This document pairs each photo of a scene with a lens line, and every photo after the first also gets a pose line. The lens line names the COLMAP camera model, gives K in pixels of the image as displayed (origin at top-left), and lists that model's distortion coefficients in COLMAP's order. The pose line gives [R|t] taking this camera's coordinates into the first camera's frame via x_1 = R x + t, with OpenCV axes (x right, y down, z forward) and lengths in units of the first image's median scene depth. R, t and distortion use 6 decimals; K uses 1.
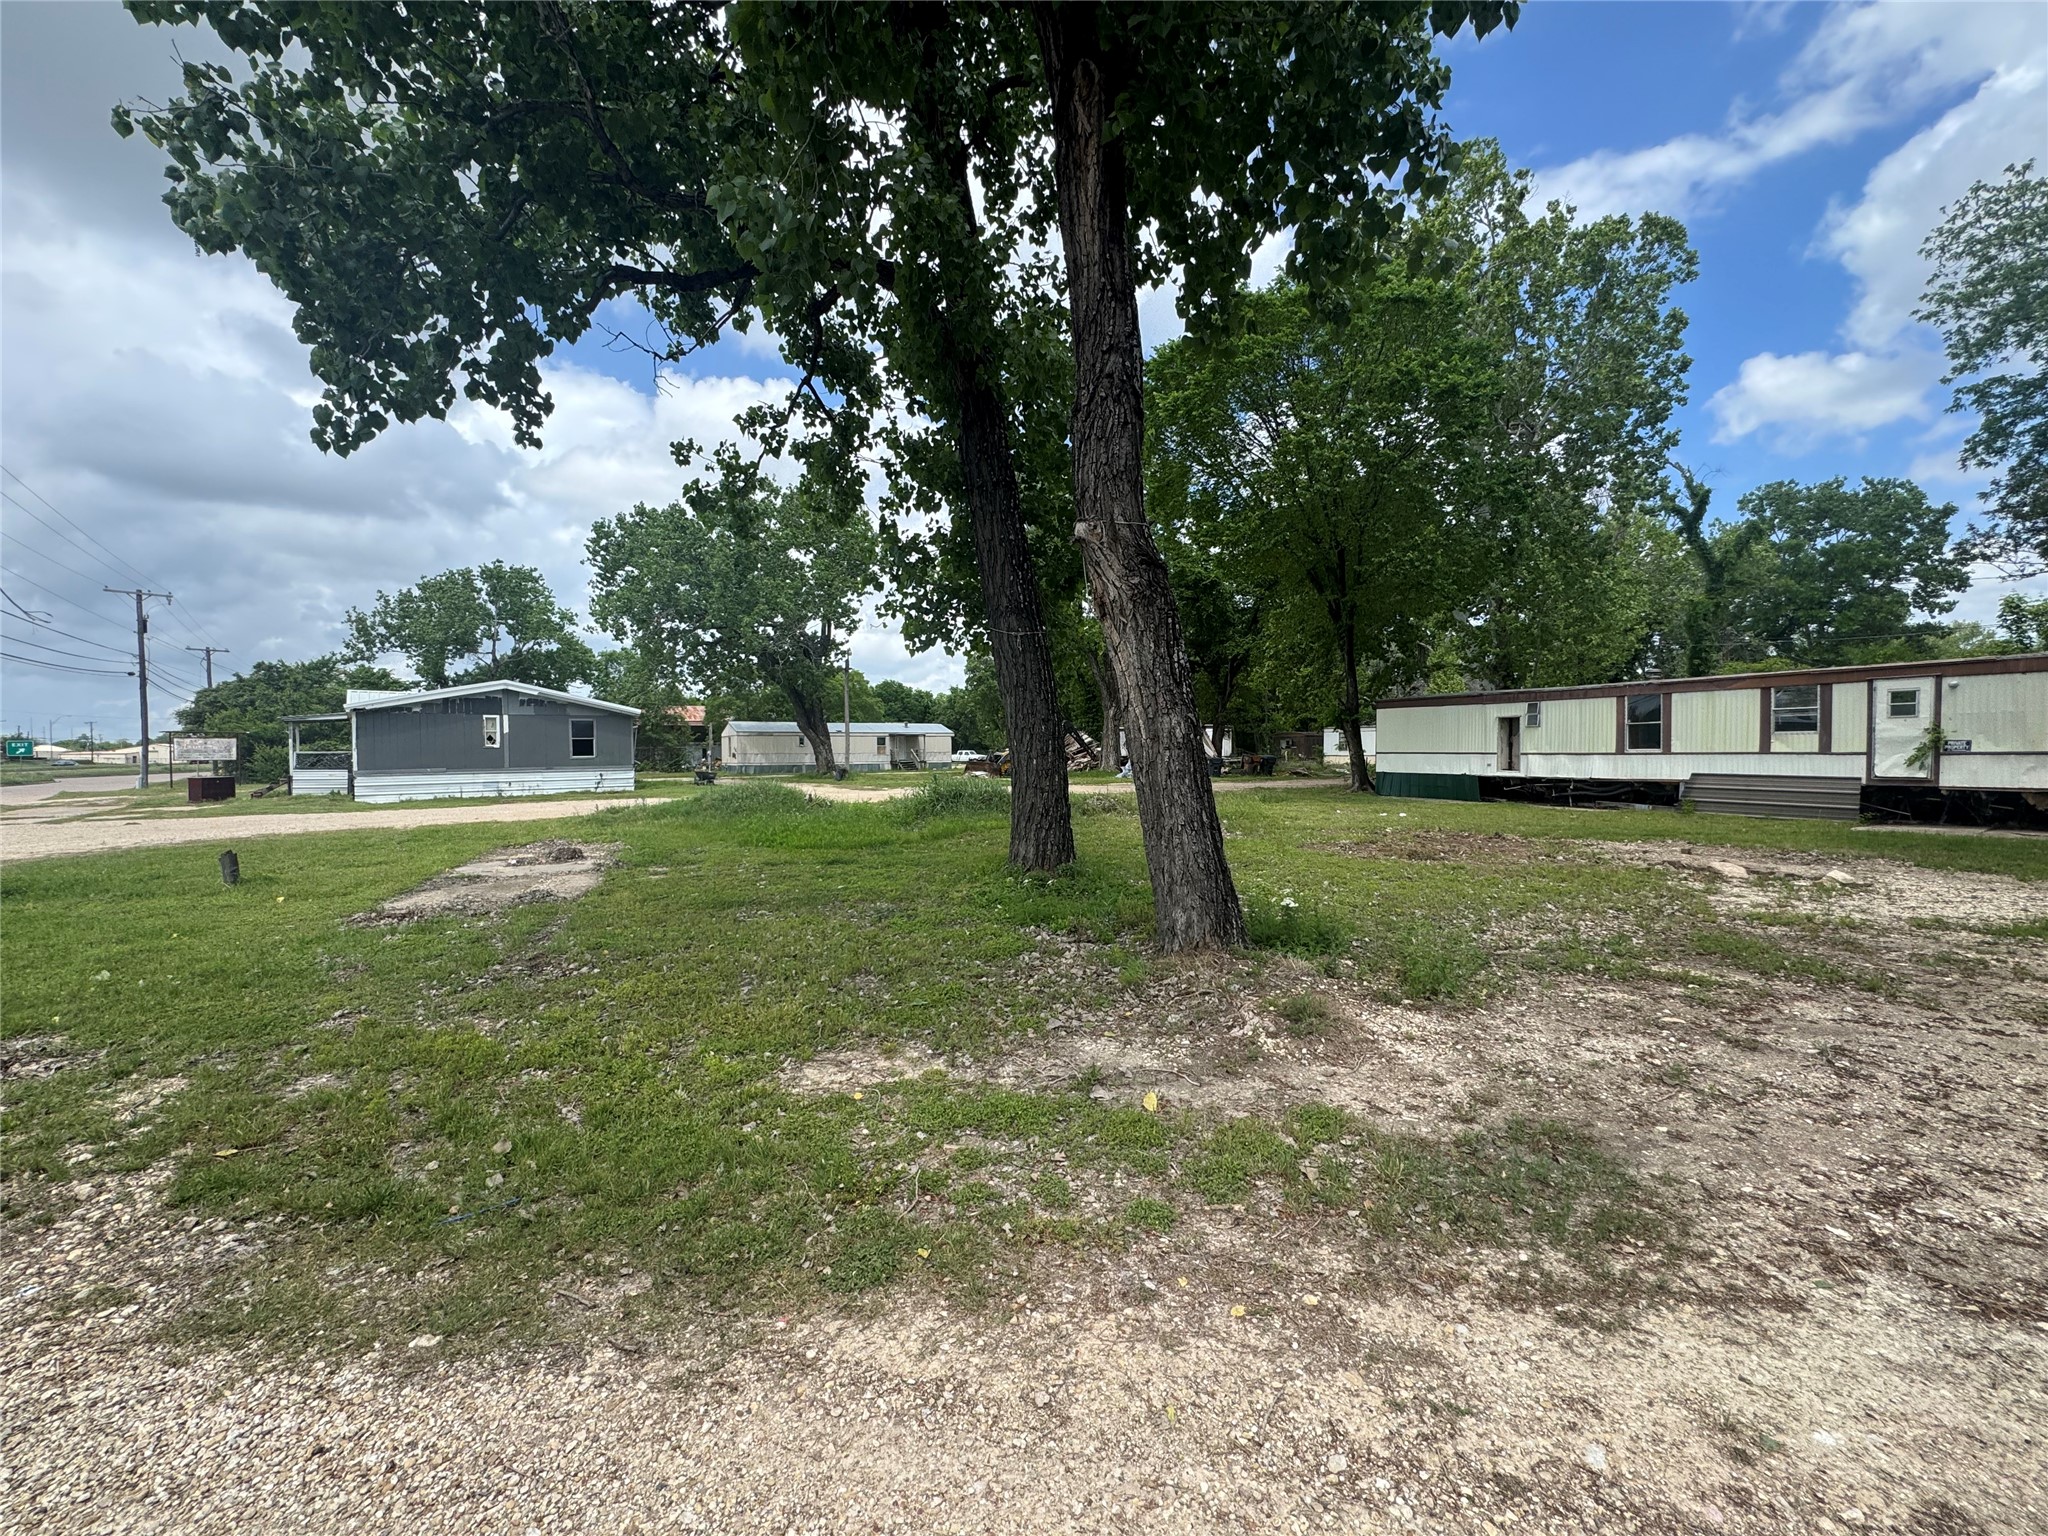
lens RADIAL K [[821.7, 0, 1028.2], [0, 821.7, 767.8], [0, 0, 1]] dist [-0.000030, 0.000040]
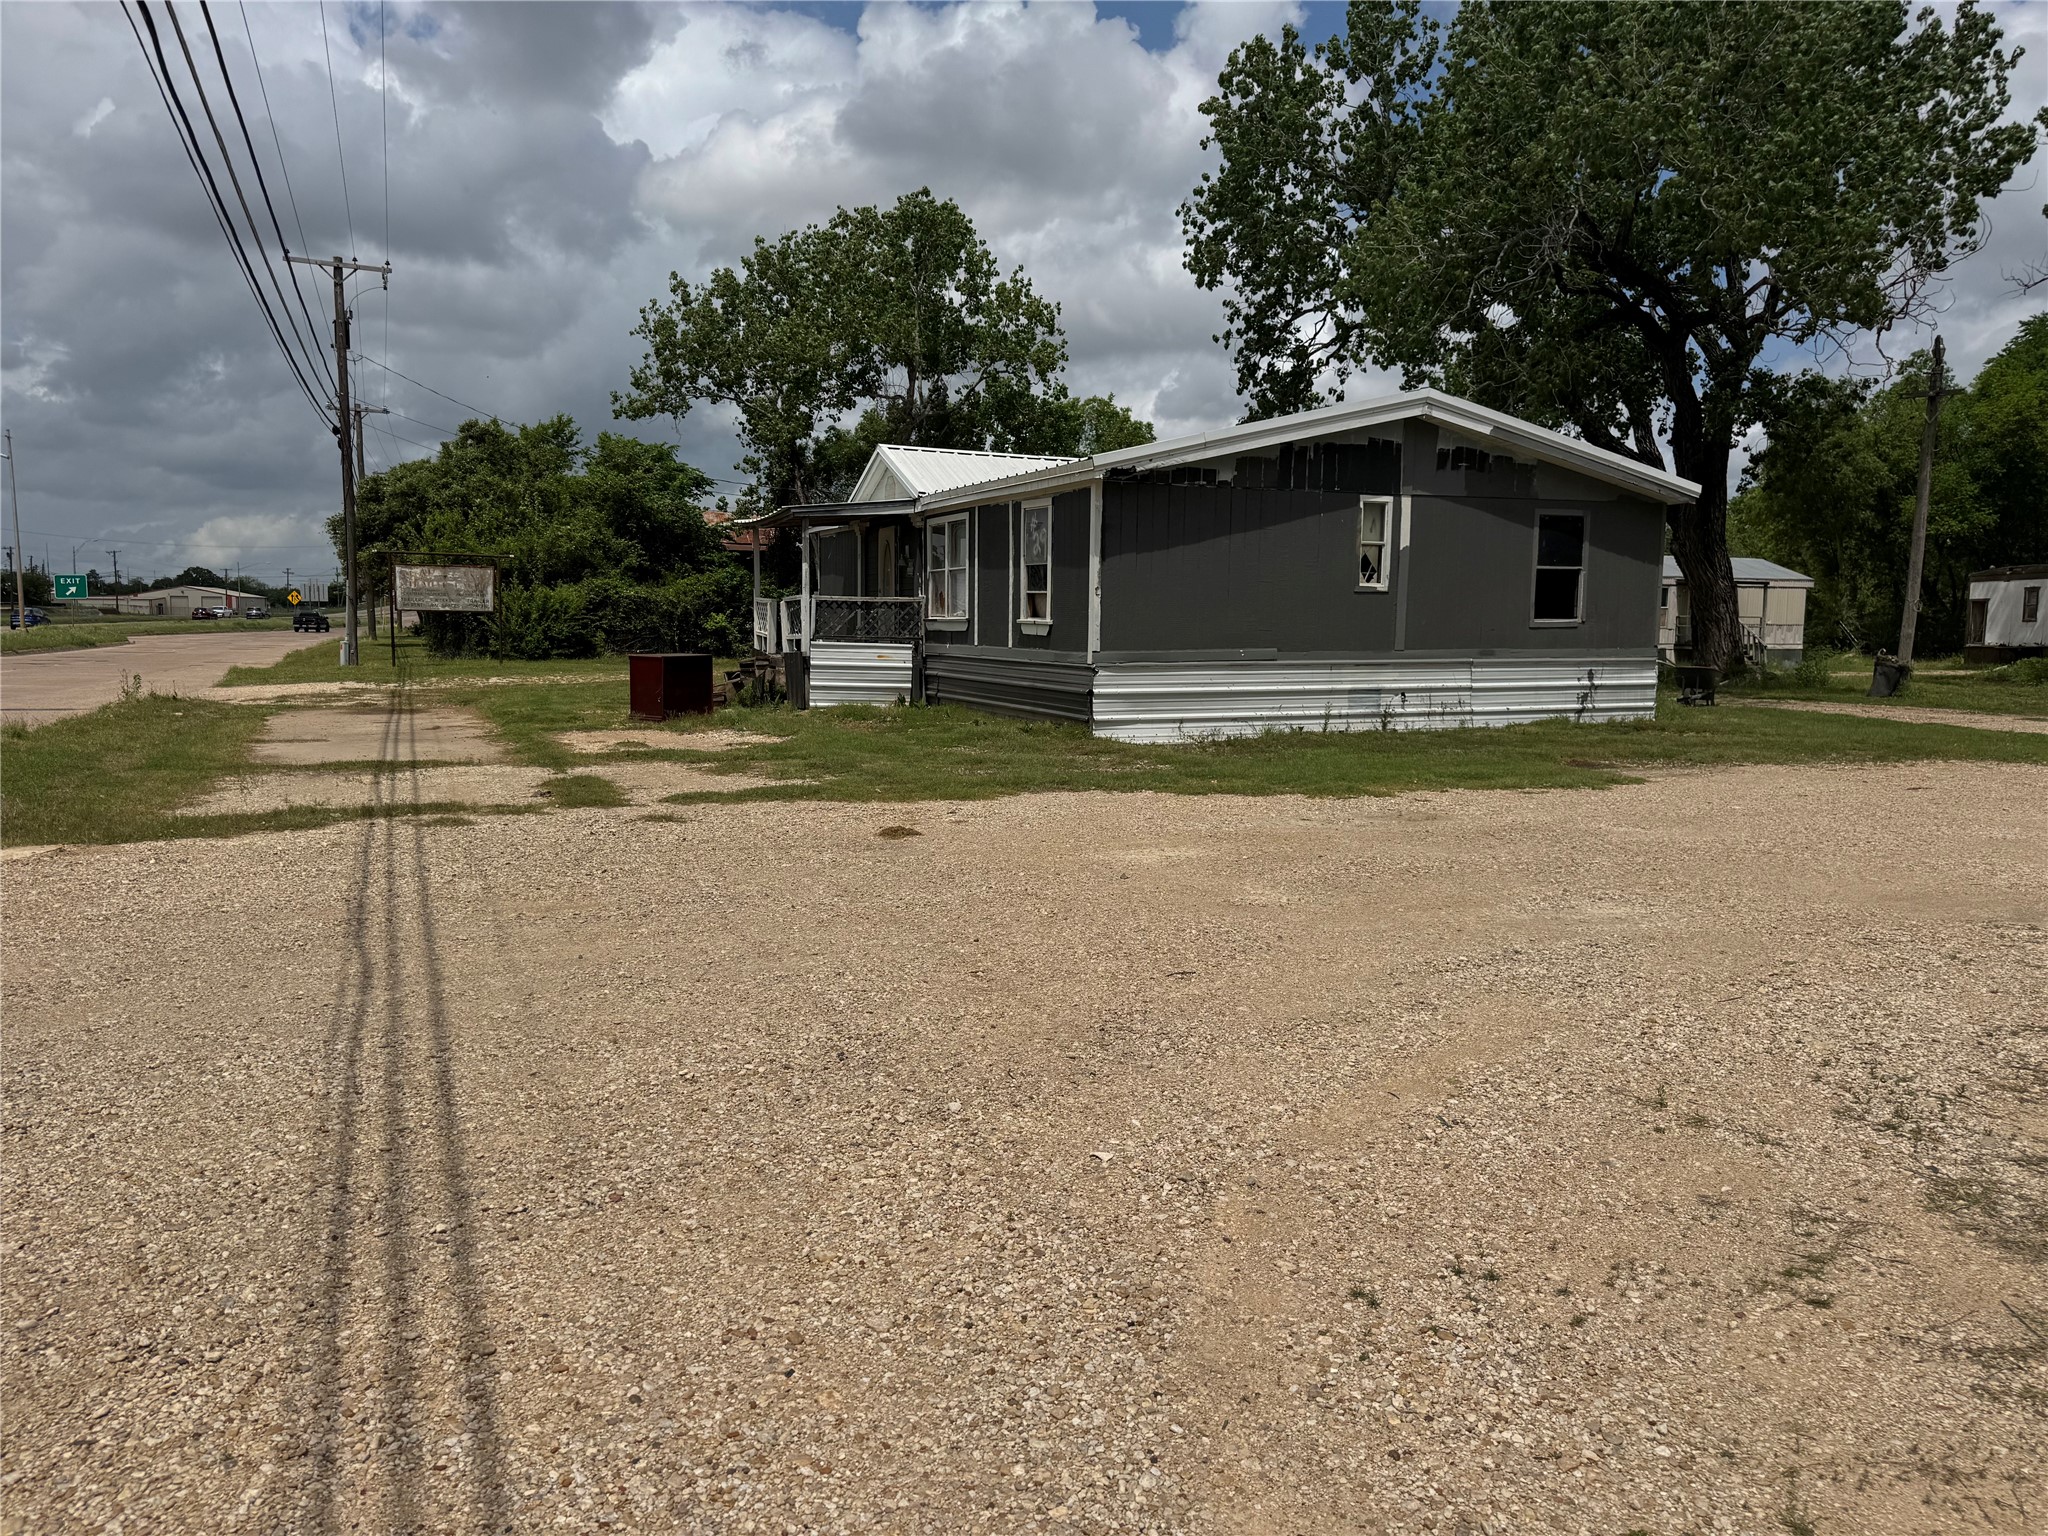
lens RADIAL K [[1423.6, 0, 1035.6], [0, 1423.6, 799.2], [0, 0, 1]] dist [0.095347, -0.114621]
pose [[0.963218, 0.053521, -0.263336, -1.010325], [-0.026144, 0.993981, 0.106392, 0.003050], [0.267445, -0.095594, 0.958819, 0.603336]]
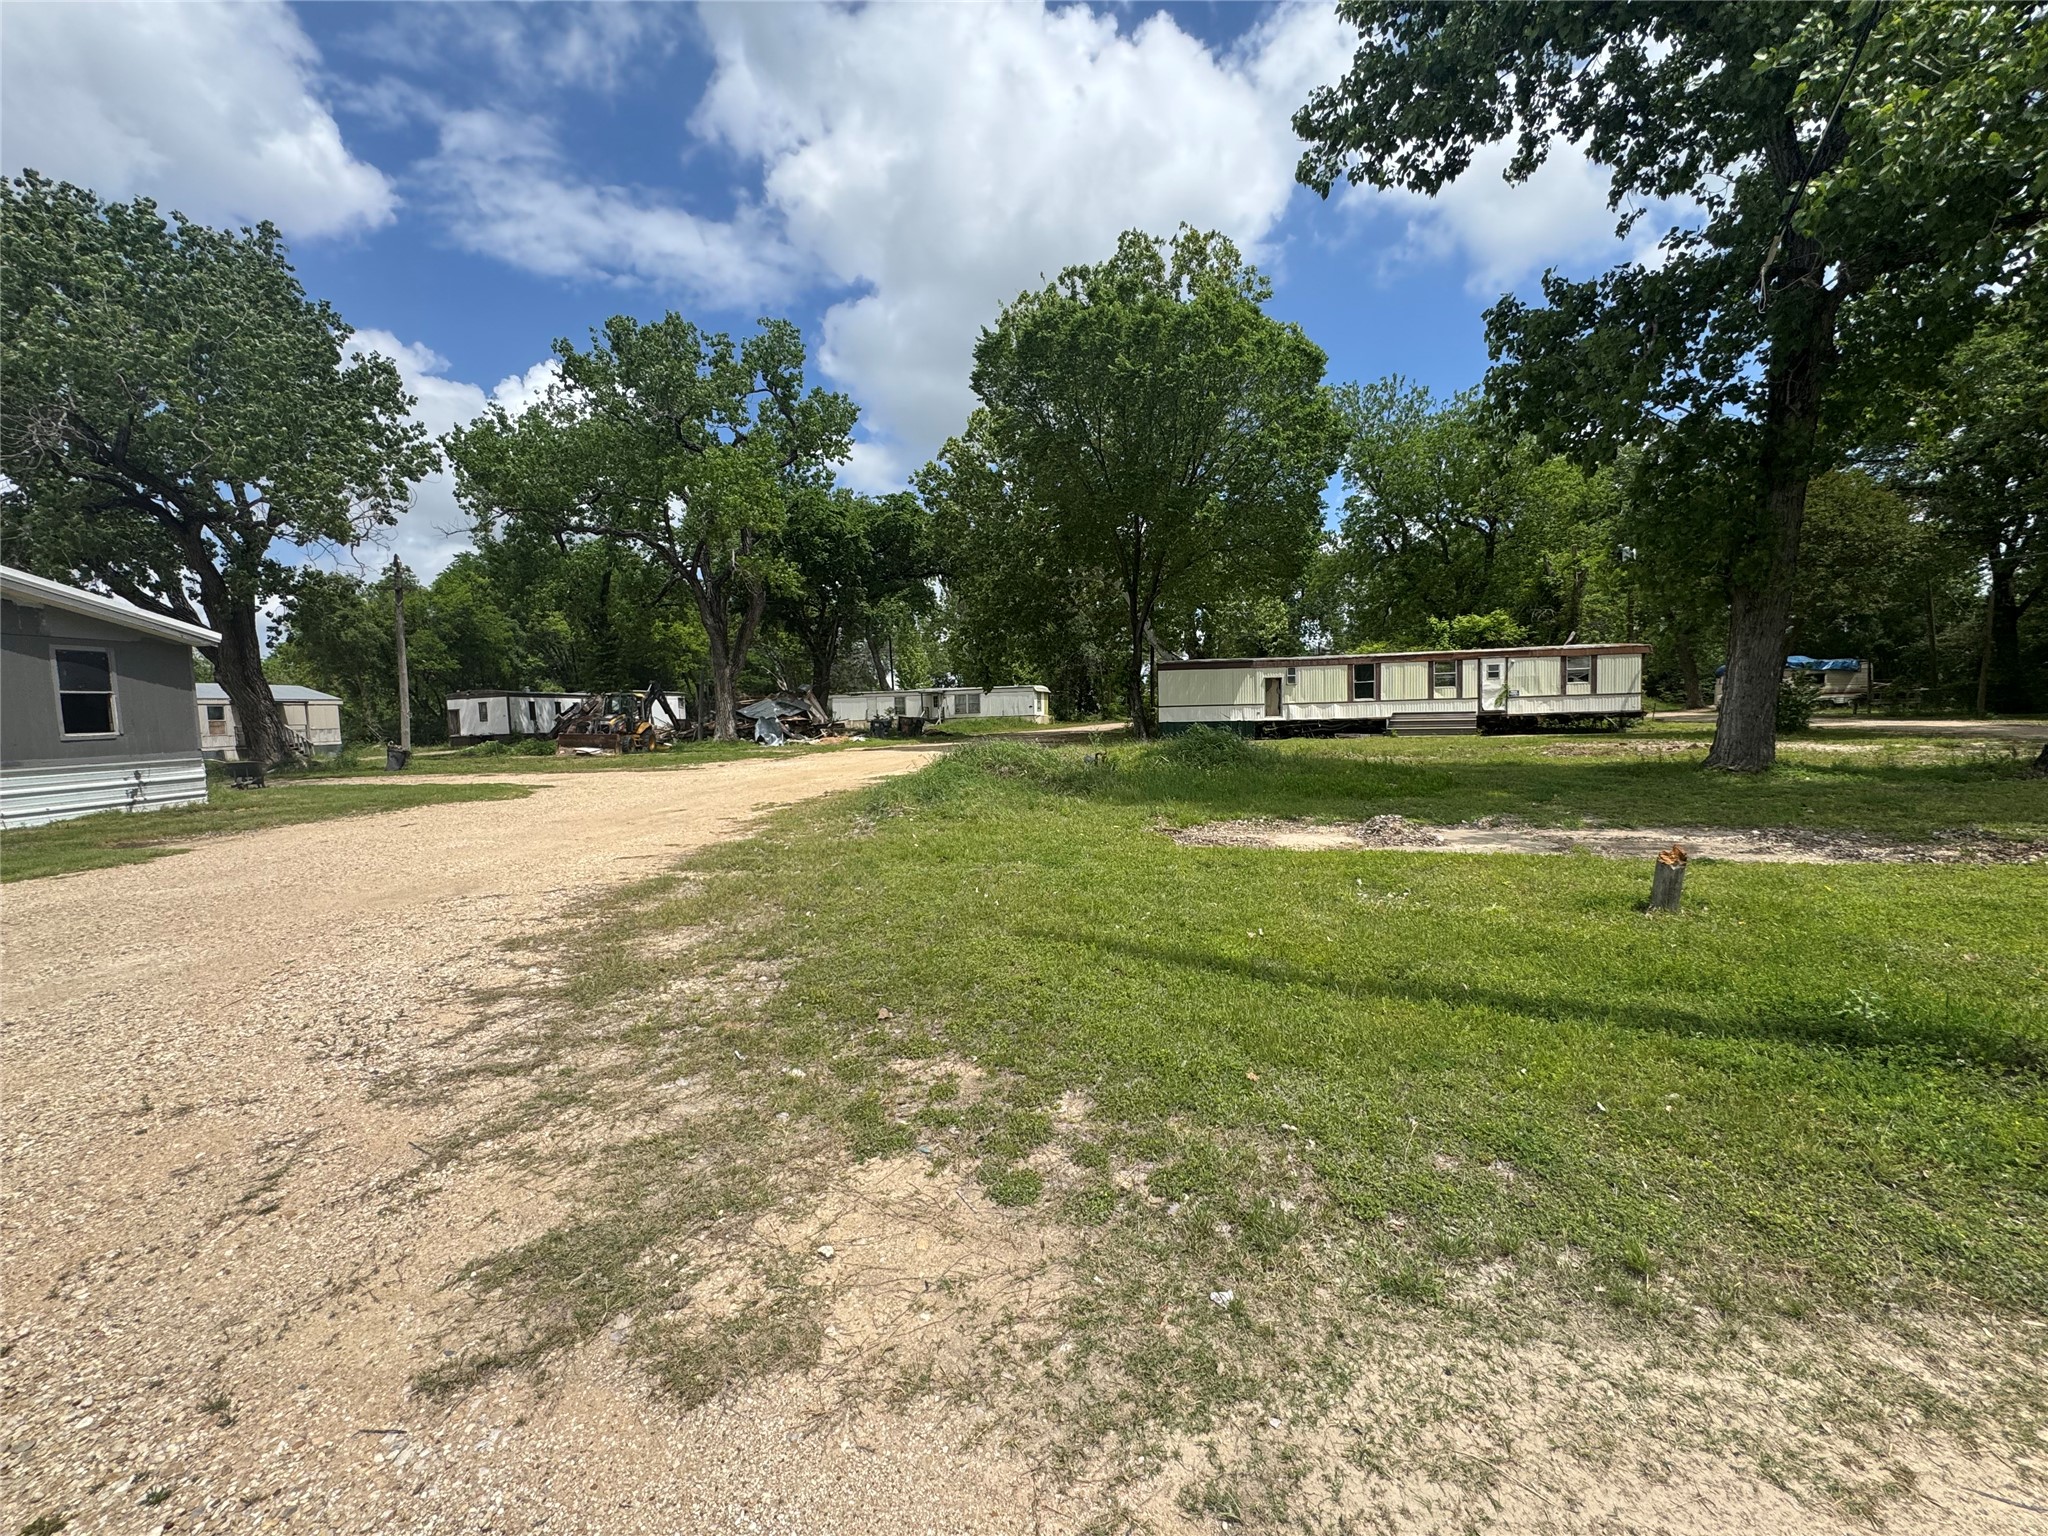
lens RADIAL K [[818.1, 0, 1023.1], [0, 818.1, 766.1], [0, 0, 1]] dist [-0.001851, 0.000245]
pose [[0.620395, -0.063884, 0.781684, -0.986278], [0.040903, 0.997956, 0.049095, 0.002554], [-0.783222, 0.001515, 0.621740, 0.603221]]
